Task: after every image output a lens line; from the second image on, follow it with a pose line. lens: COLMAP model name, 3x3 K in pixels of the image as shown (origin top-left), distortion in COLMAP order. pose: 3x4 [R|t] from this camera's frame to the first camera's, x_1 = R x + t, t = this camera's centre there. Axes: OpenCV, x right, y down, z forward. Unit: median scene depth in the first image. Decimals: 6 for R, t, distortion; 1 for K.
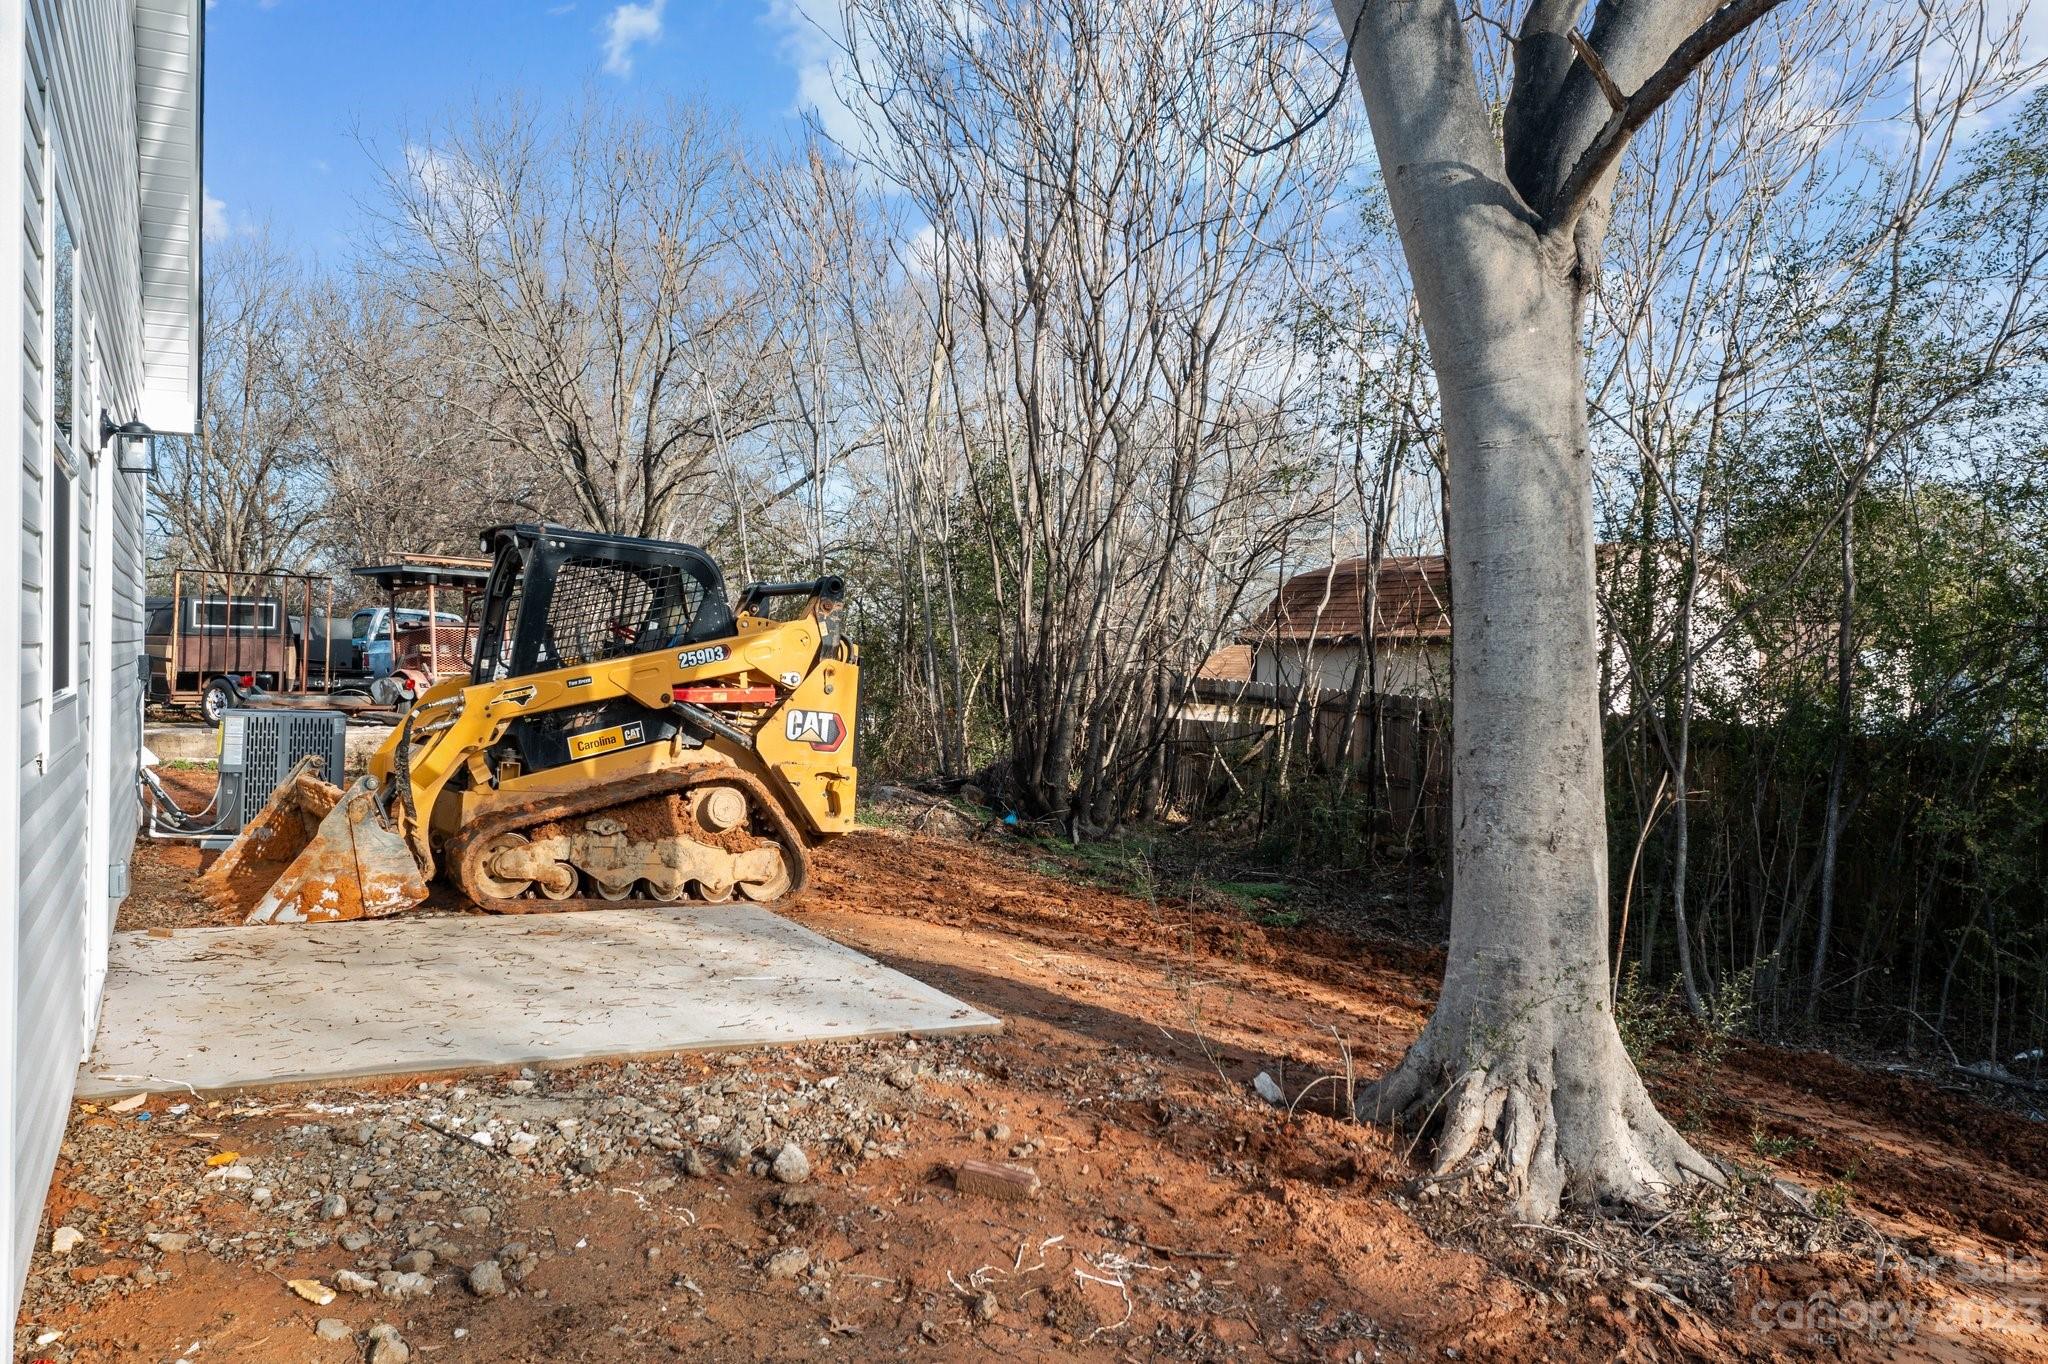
lens RADIAL K [[1644.8, 0, 1013.6], [0, 1644.8, 681.3], [0, 0, 1]] dist [0.003567, 0.007296]
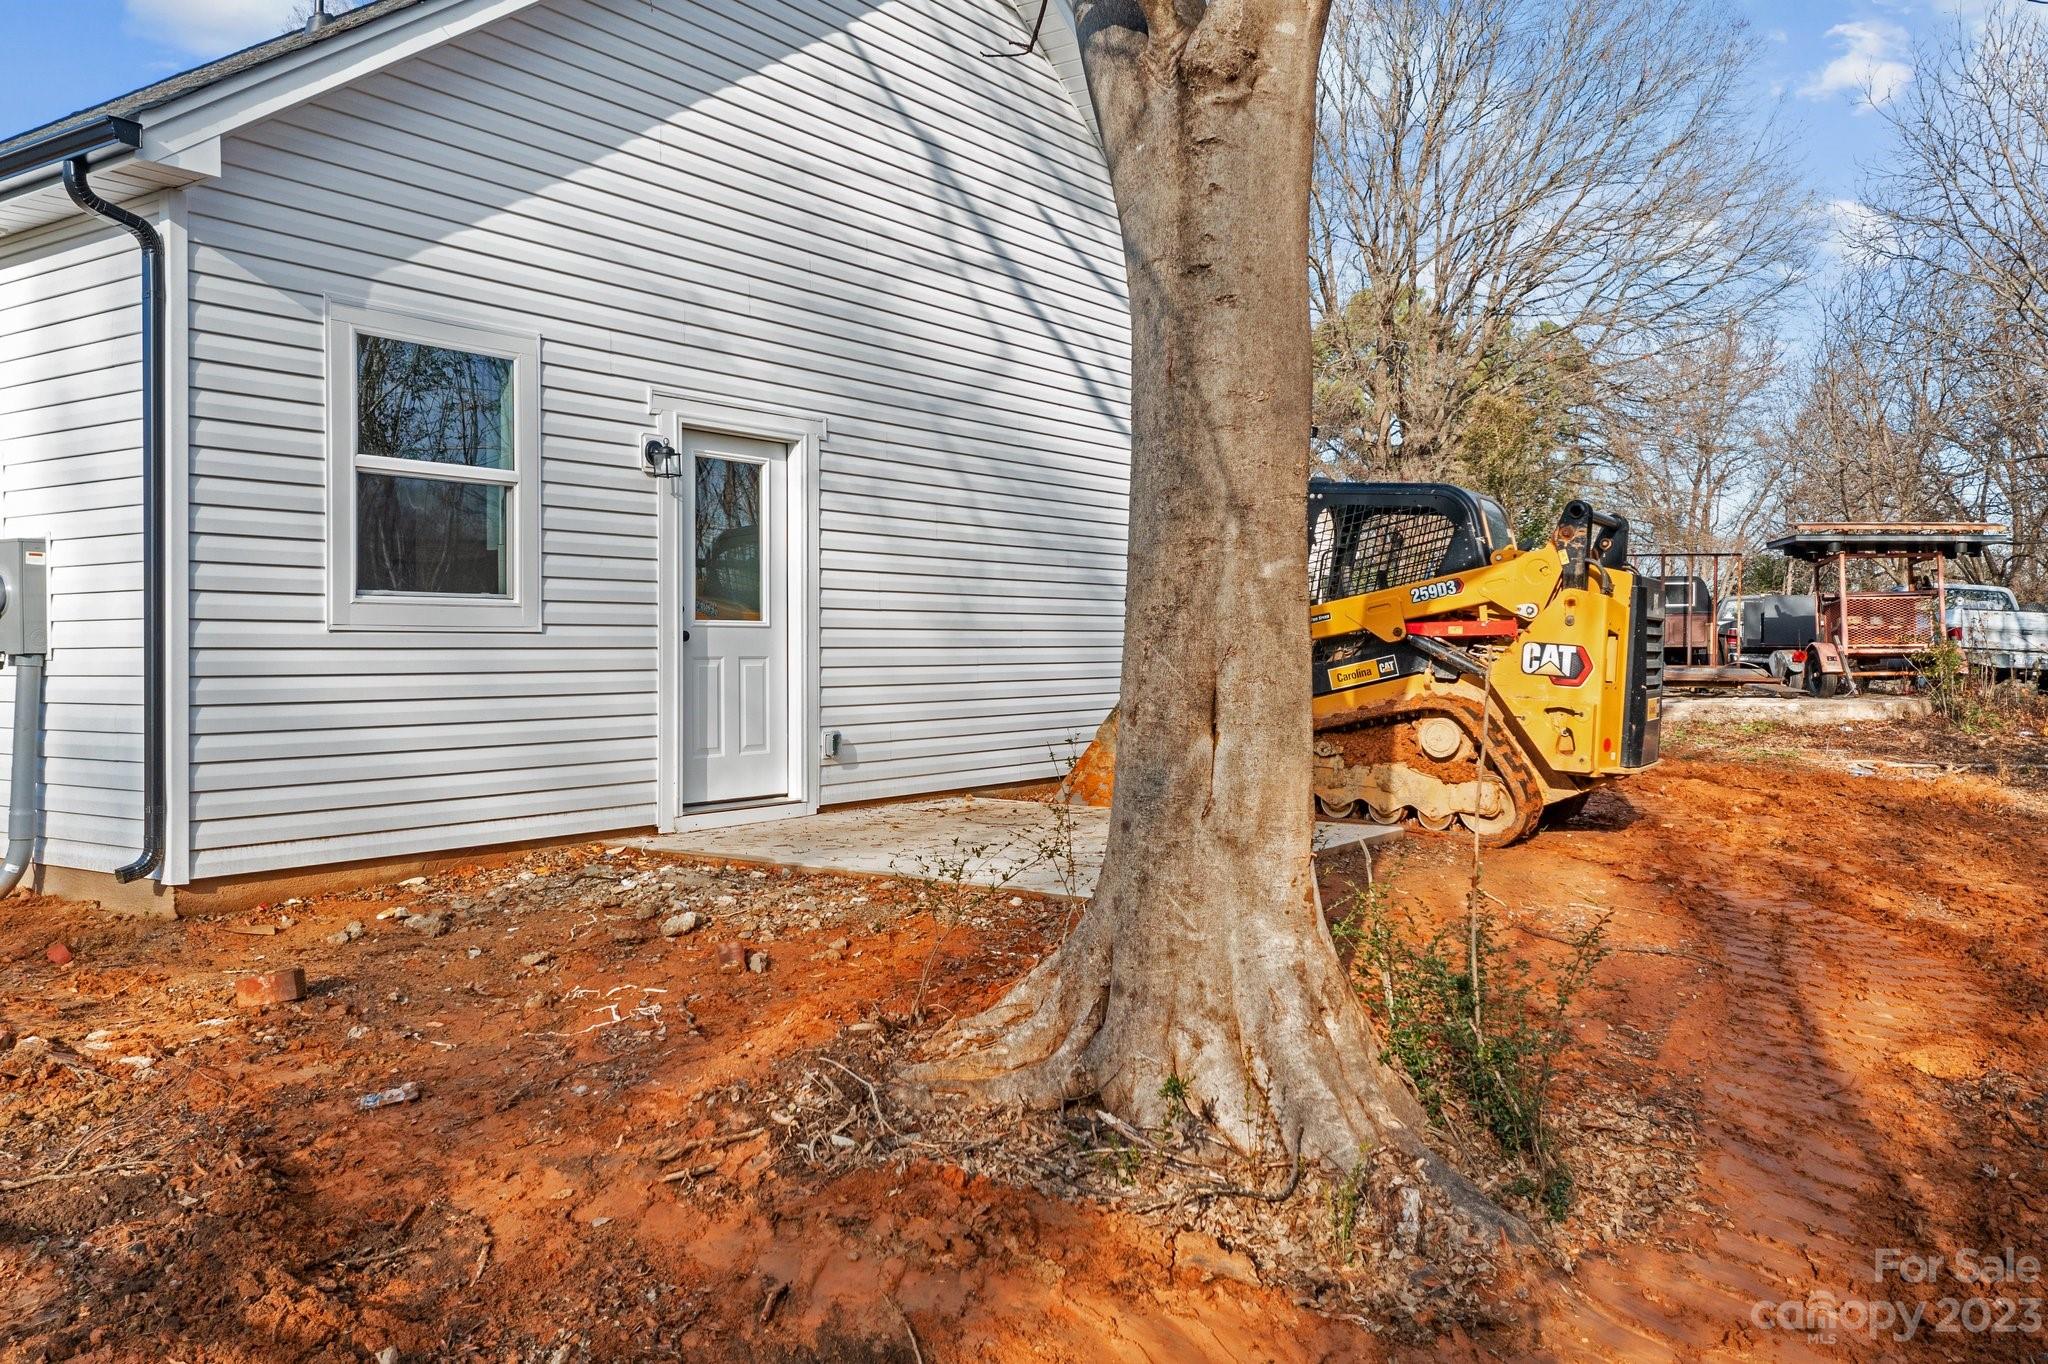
lens RADIAL K [[1644.8, 0, 1015.4], [0, 1644.8, 678.0], [0, 0, 1]] dist [0.003567, 0.007296]
pose [[0.485003, -0.004405, -0.874501, 0.578535], [-0.000790, 0.999985, -0.005475, 0.044812], [0.874512, 0.003347, 0.484992, 0.271742]]
